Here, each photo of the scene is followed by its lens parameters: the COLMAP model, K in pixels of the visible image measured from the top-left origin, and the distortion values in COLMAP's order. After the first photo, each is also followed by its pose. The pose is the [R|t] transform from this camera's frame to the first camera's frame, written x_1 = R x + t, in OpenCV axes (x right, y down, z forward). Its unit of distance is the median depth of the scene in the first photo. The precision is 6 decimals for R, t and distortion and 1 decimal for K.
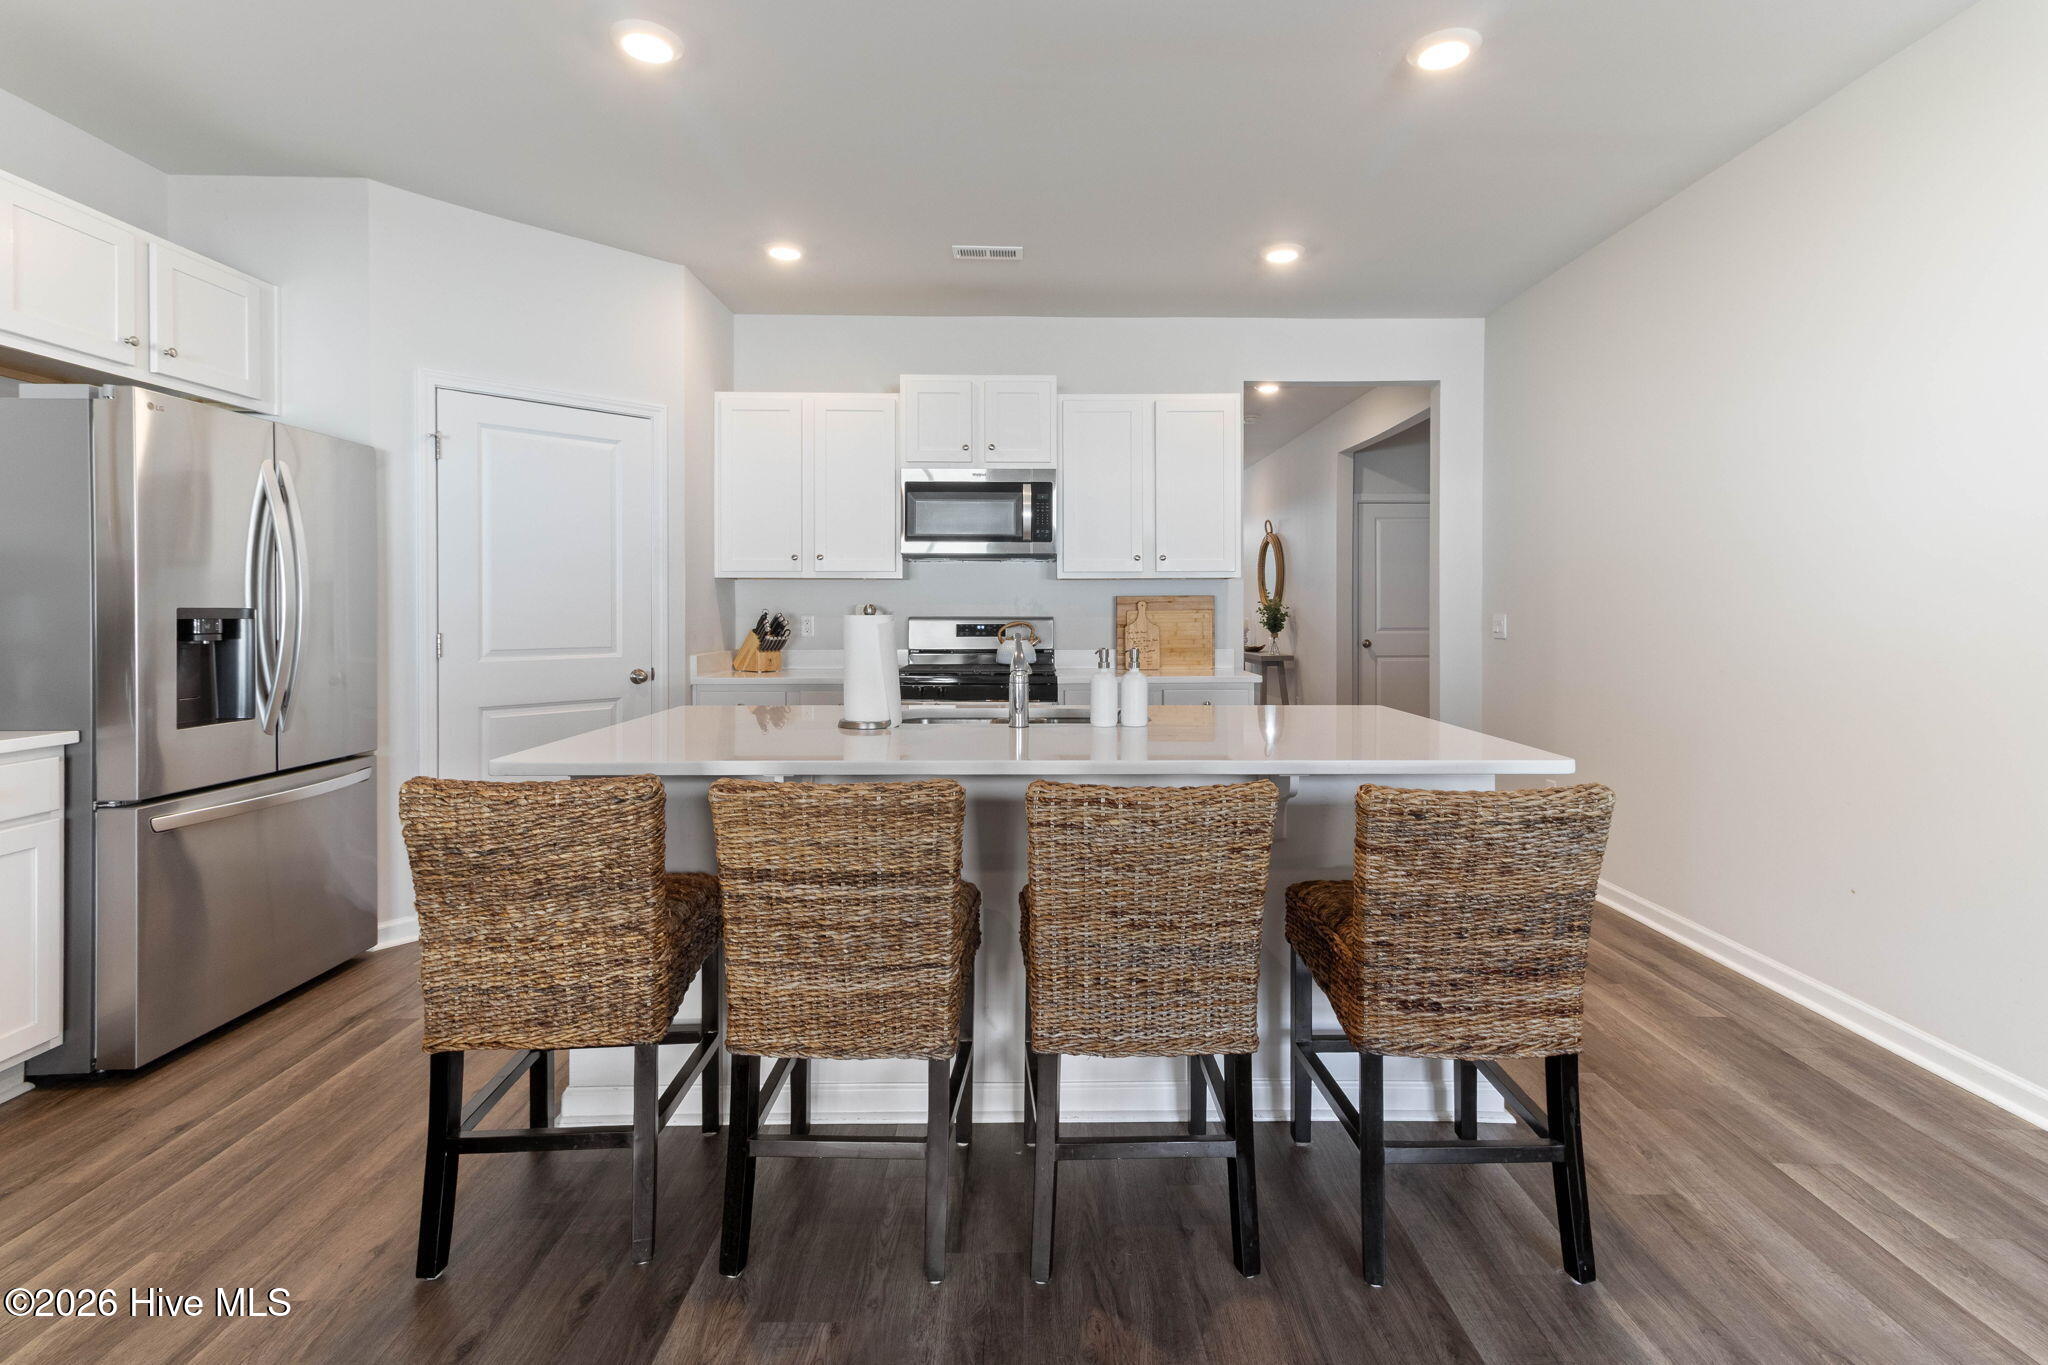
lens RADIAL K [[951.8, 0, 1039.3], [0, 951.8, 615.7], [0, 0, 1]] dist [0.012581, 0.000225]
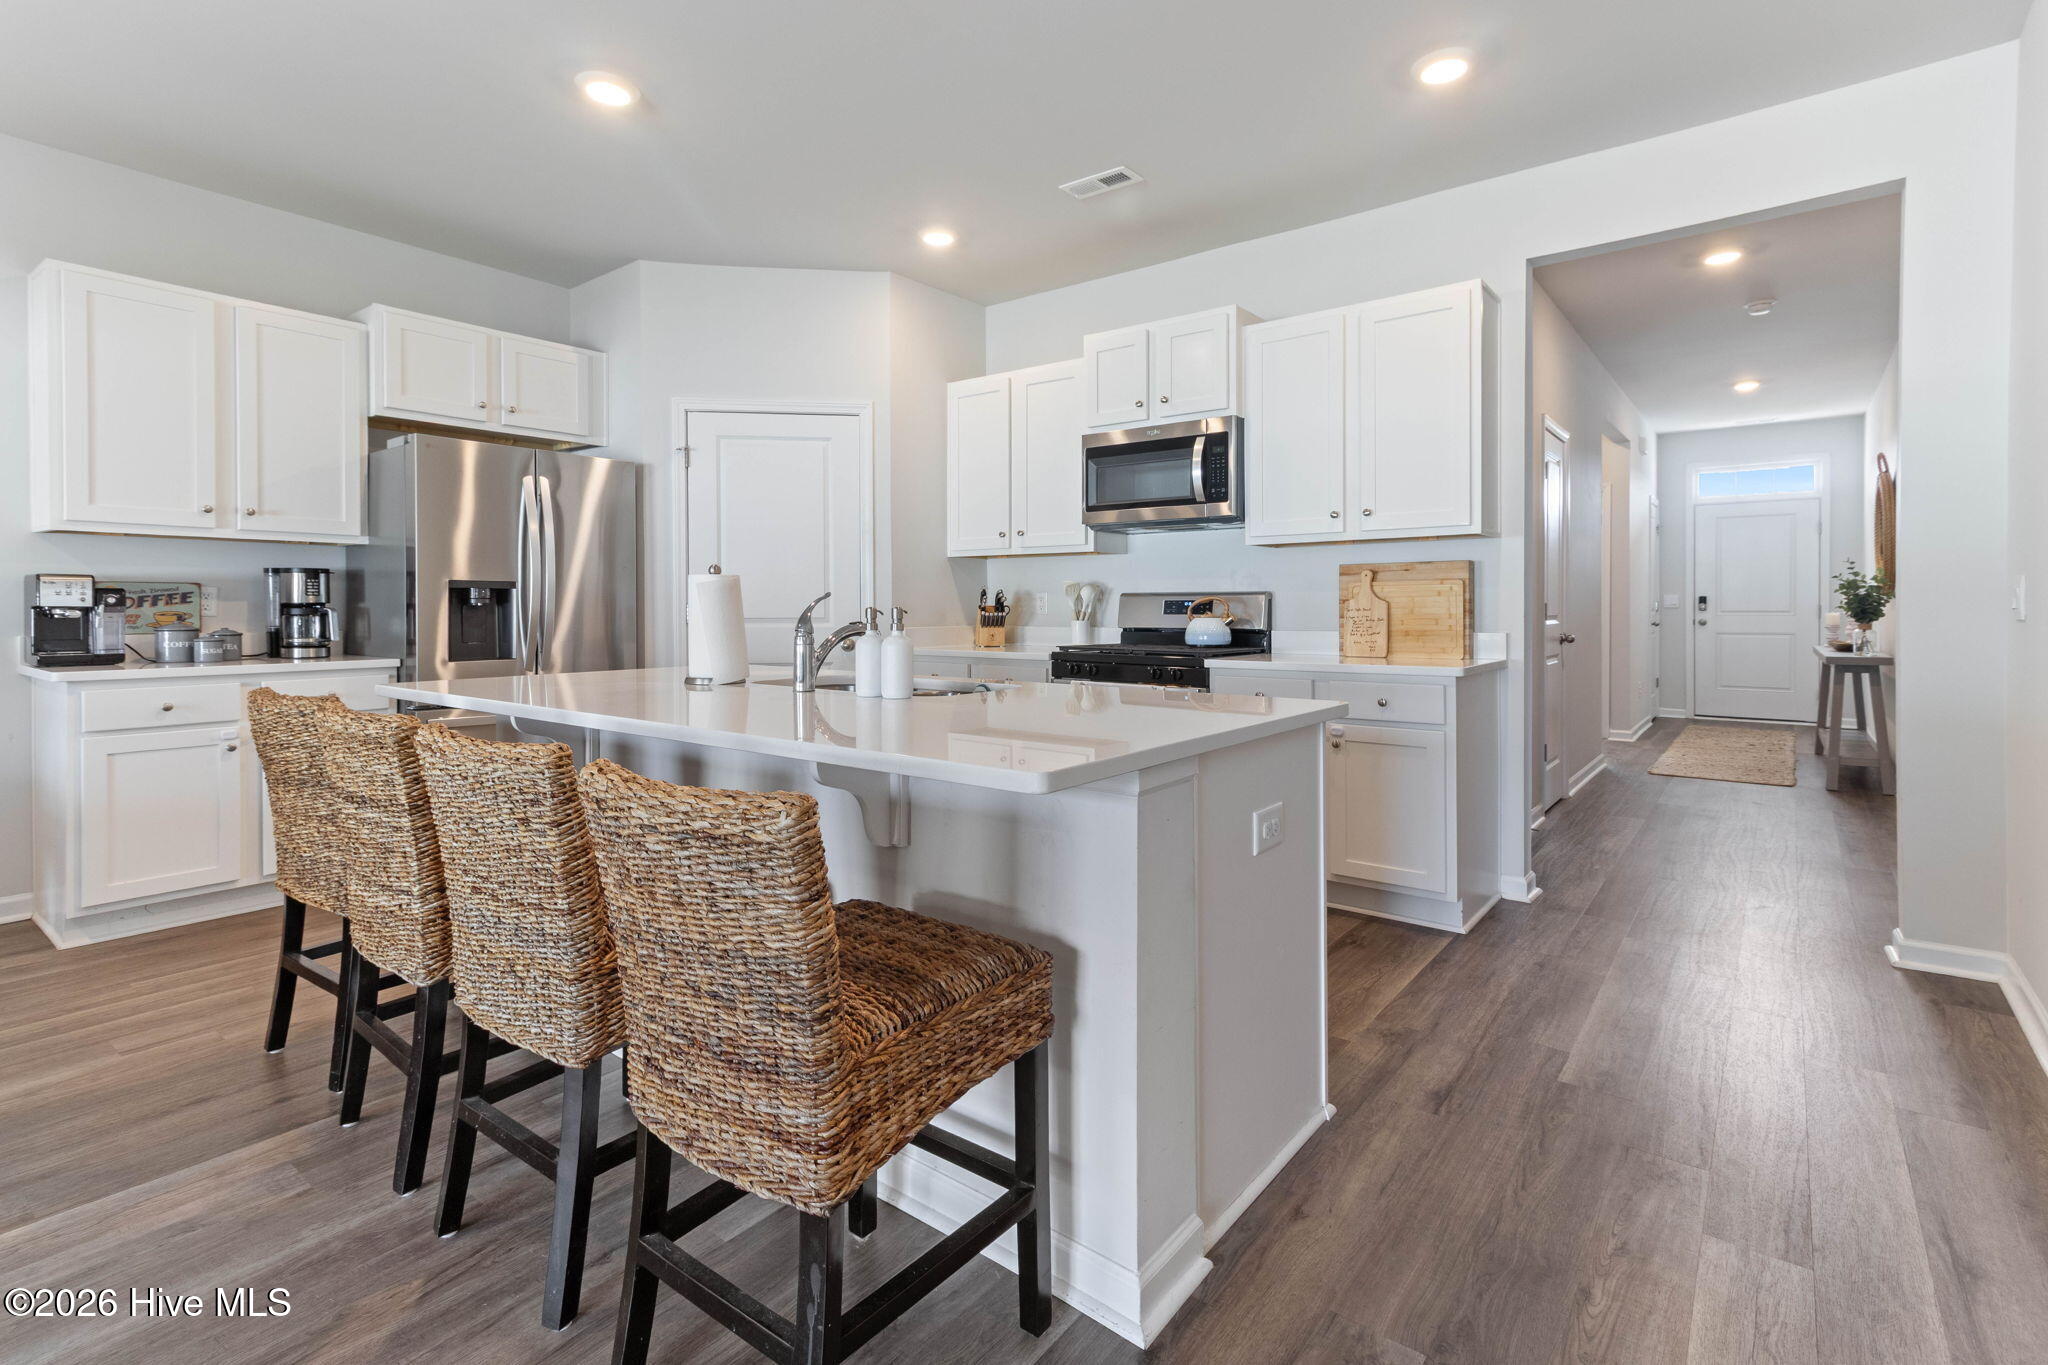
lens RADIAL K [[951.8, 0, 1039.3], [0, 951.8, 615.7], [0, 0, 1]] dist [0.012581, 0.000225]
pose [[0.793261, 0.005600, -0.608856, 0.402955], [-0.002137, 0.999977, 0.006412, 0.019416], [0.608878, -0.003785, 0.793255, 0.220315]]
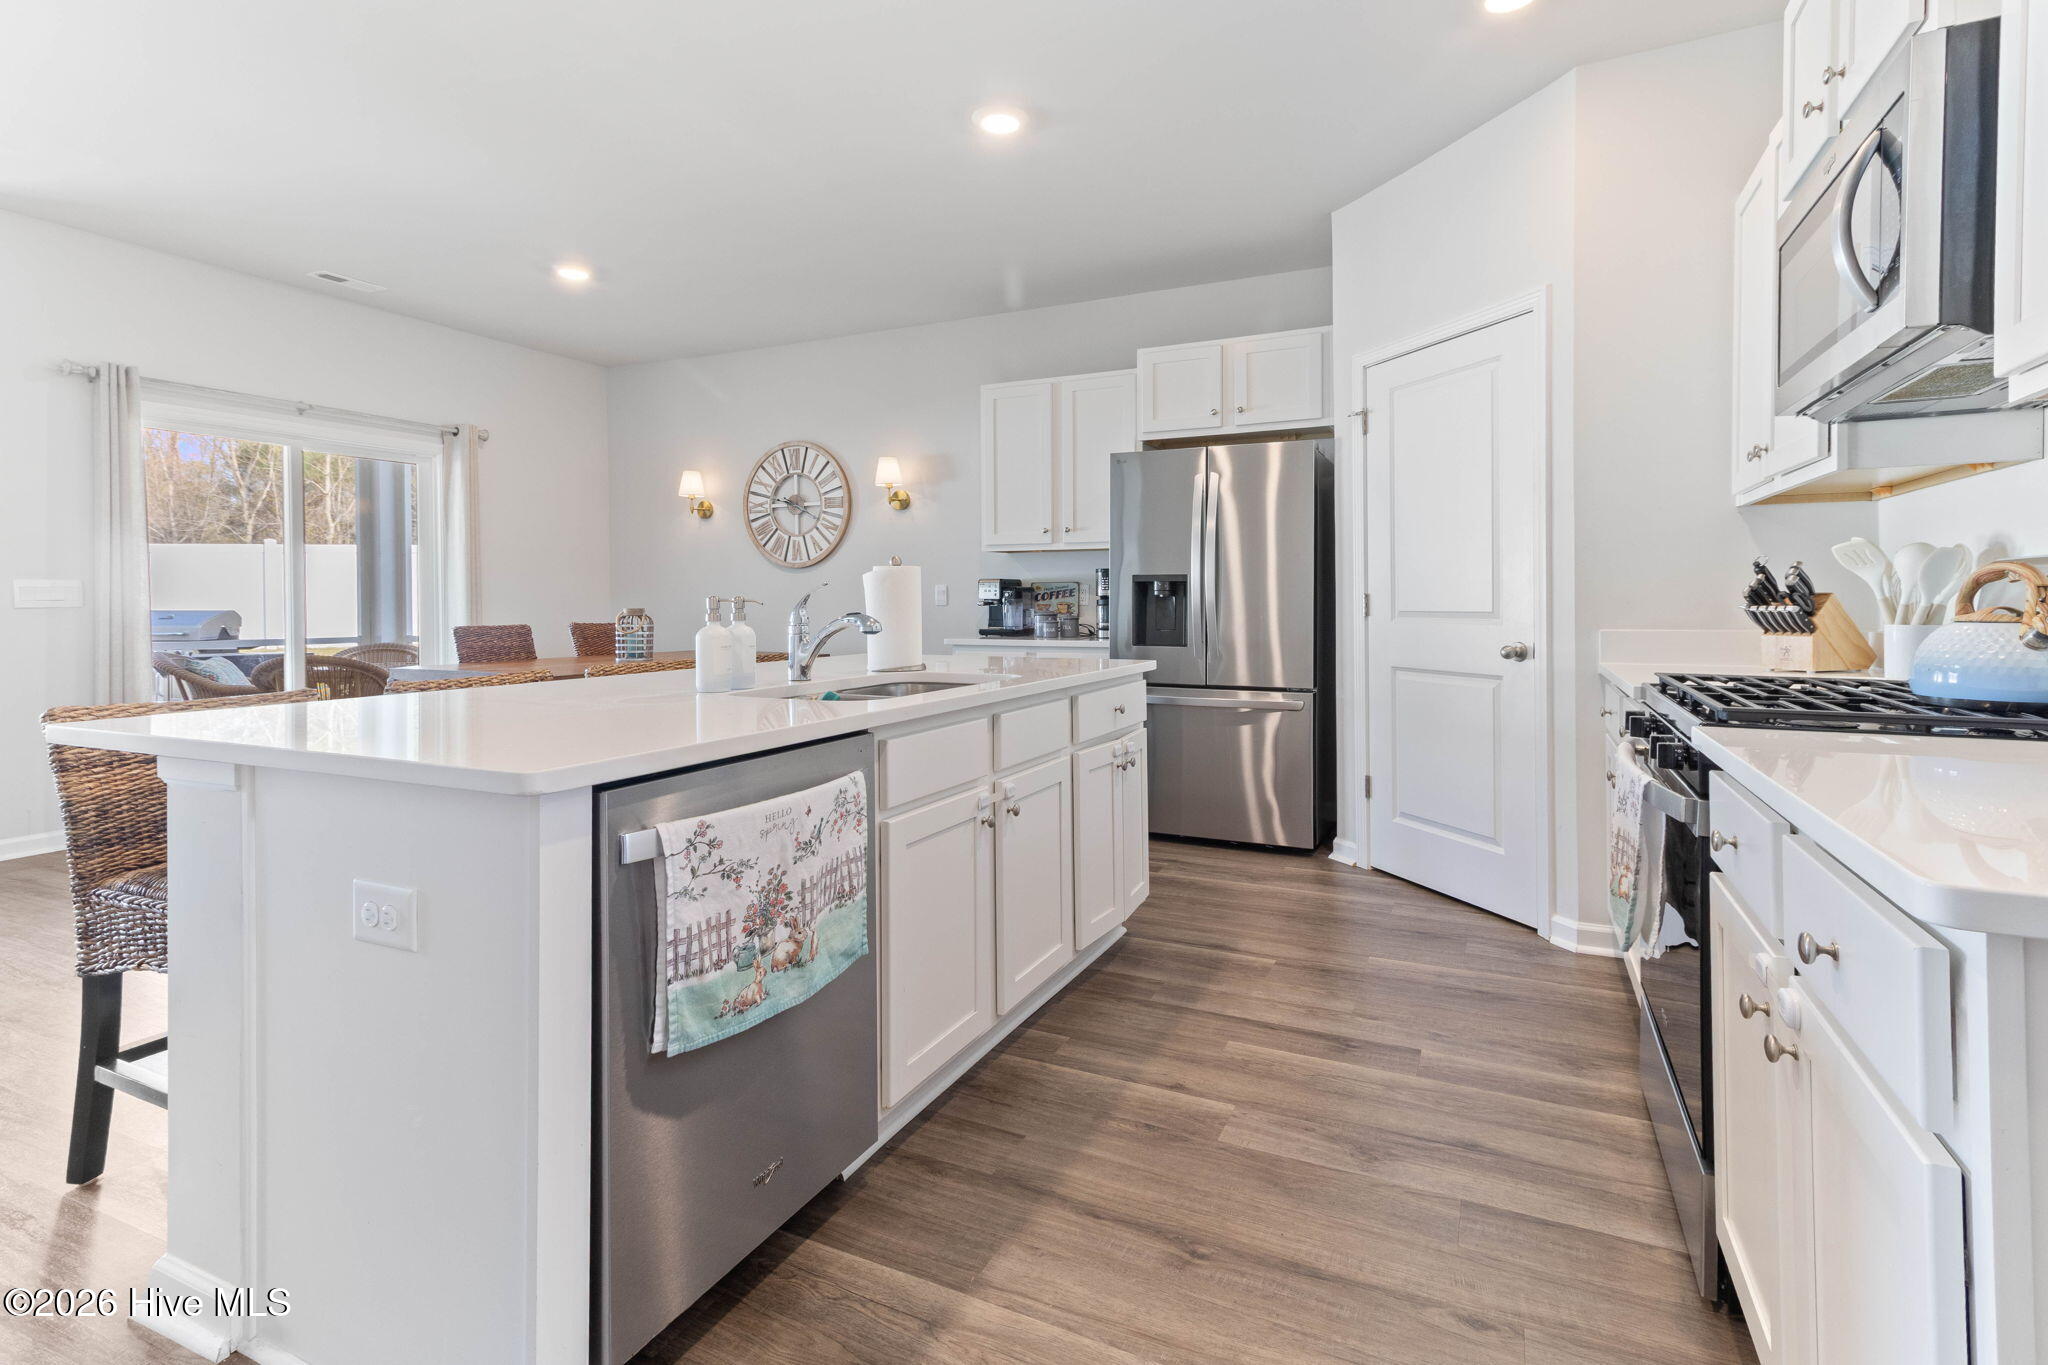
lens RADIAL K [[951.8, 0, 1039.3], [0, 951.8, 615.7], [0, 0, 1]] dist [0.012581, 0.000225]
pose [[-0.425892, 0.012675, -0.904685, 0.399553], [-0.002502, 0.999882, 0.015186, 0.021924], [0.904770, 0.008731, -0.425810, 0.887749]]
